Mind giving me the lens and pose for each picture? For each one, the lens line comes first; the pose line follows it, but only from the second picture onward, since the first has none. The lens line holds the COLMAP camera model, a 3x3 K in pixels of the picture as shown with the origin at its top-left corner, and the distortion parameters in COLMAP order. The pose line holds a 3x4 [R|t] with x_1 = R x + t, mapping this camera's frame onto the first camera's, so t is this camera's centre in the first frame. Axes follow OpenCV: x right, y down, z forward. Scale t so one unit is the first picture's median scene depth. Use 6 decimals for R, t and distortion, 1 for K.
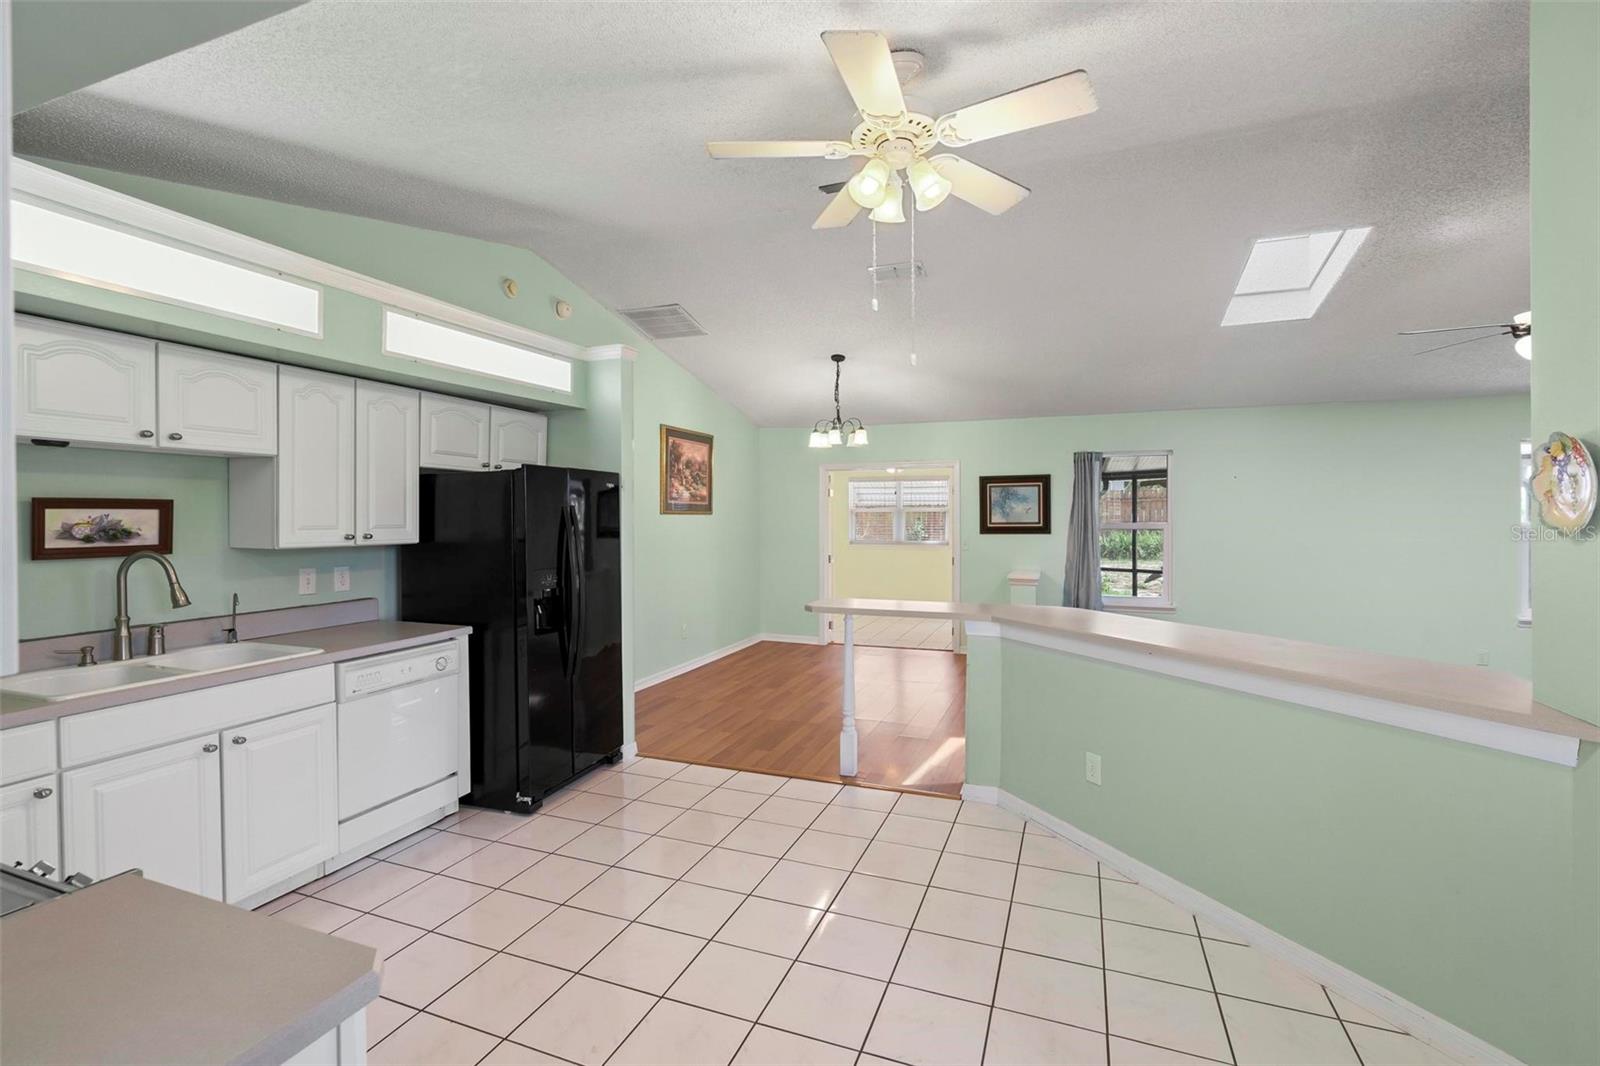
lens RADIAL K [[727.7, 0, 795.6], [0, 727.7, 520.7], [0, 0, 1]] dist [-0.007789, 0.003919]
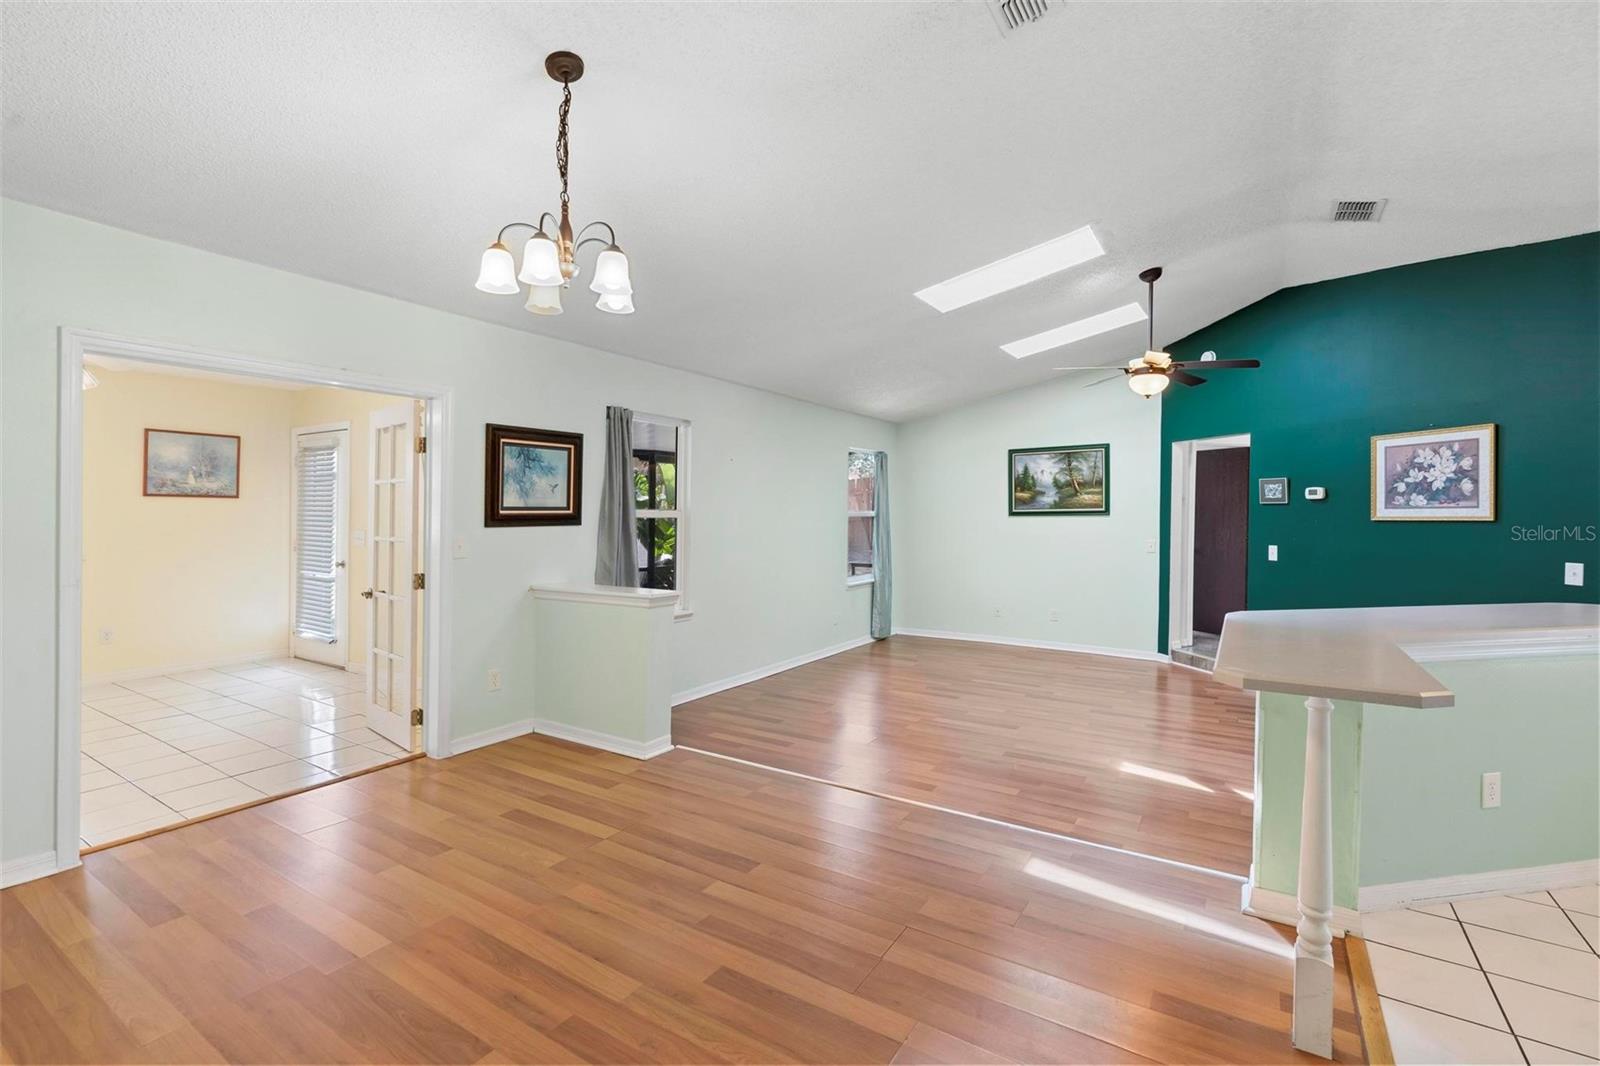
lens RADIAL K [[727.7, 0, 784.1], [0, 727.7, 523.9], [0, 0, 1]] dist [-0.007789, 0.003919]
pose [[0.220126, -0.009298, 0.975427, -0.421462], [-0.002230, 0.999947, 0.010035, 0.017210], [-0.975469, -0.004384, 0.220093, 1.174788]]
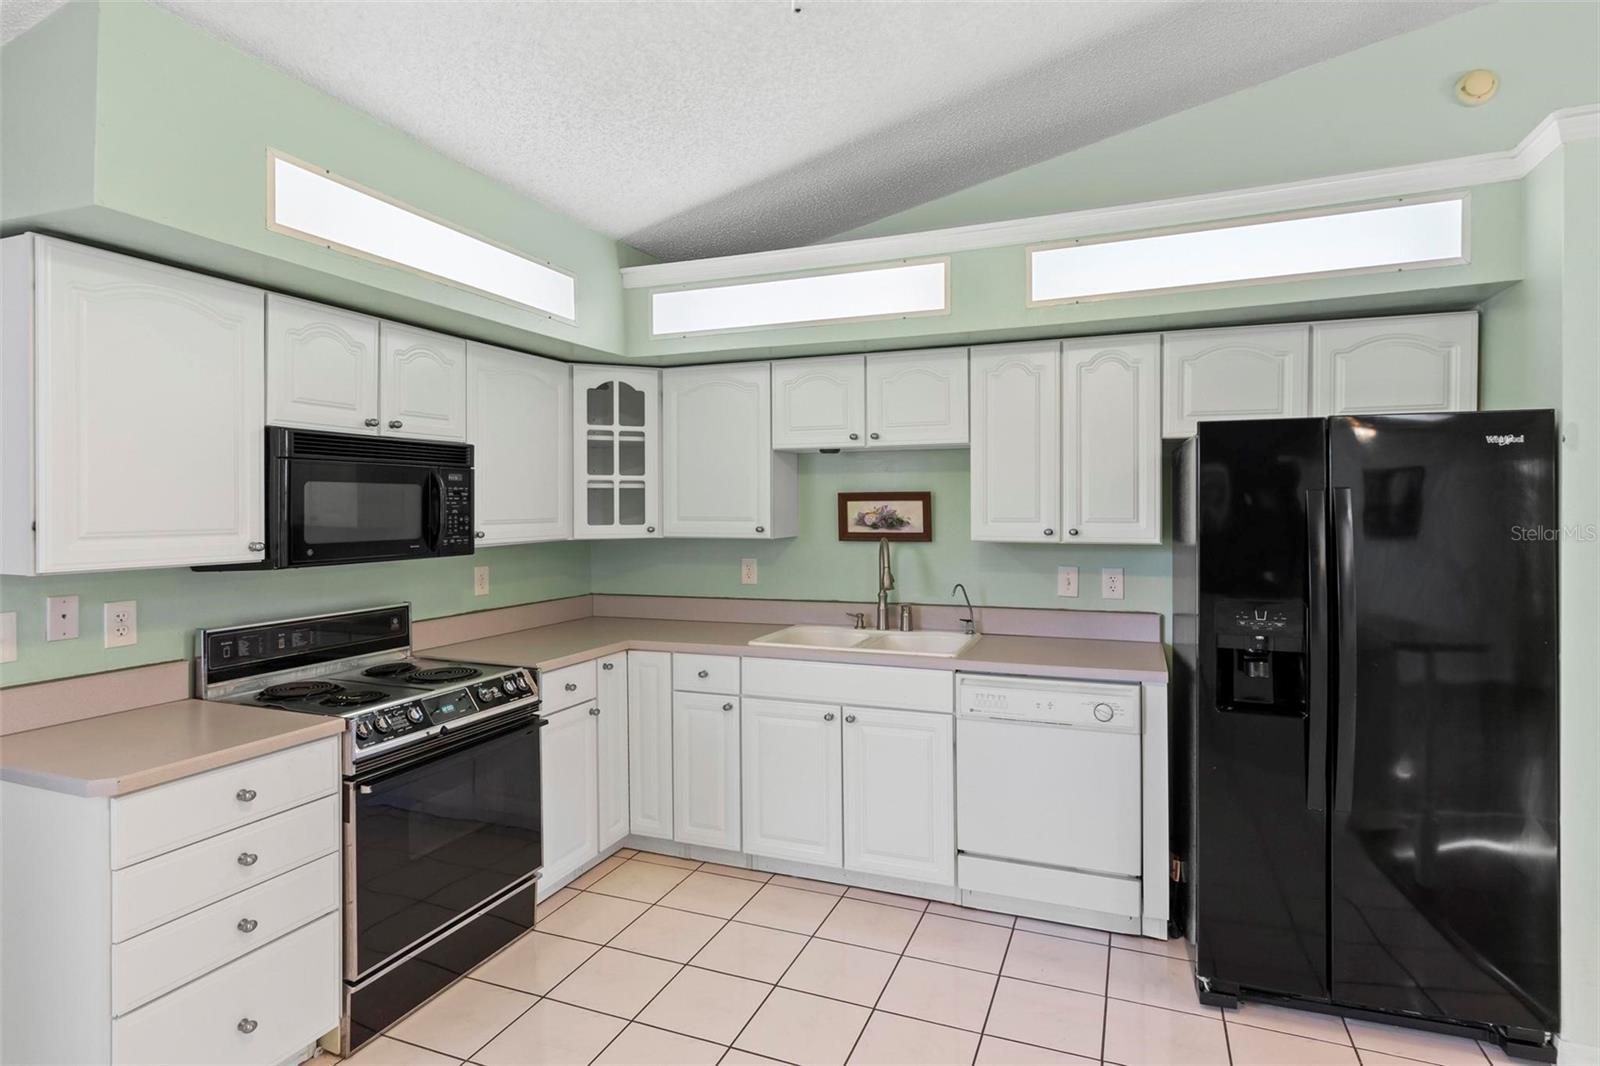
lens RADIAL K [[846.3, 0, 790.1], [0, 846.3, 505.1], [0, 0, 1]] dist [0.002419, -0.005556]
pose [[-0.027655, 0.003334, -0.999612, 0.280268], [-0.002022, 0.999992, 0.003391, -0.008690], [0.999615, 0.002115, -0.027648, 0.556655]]
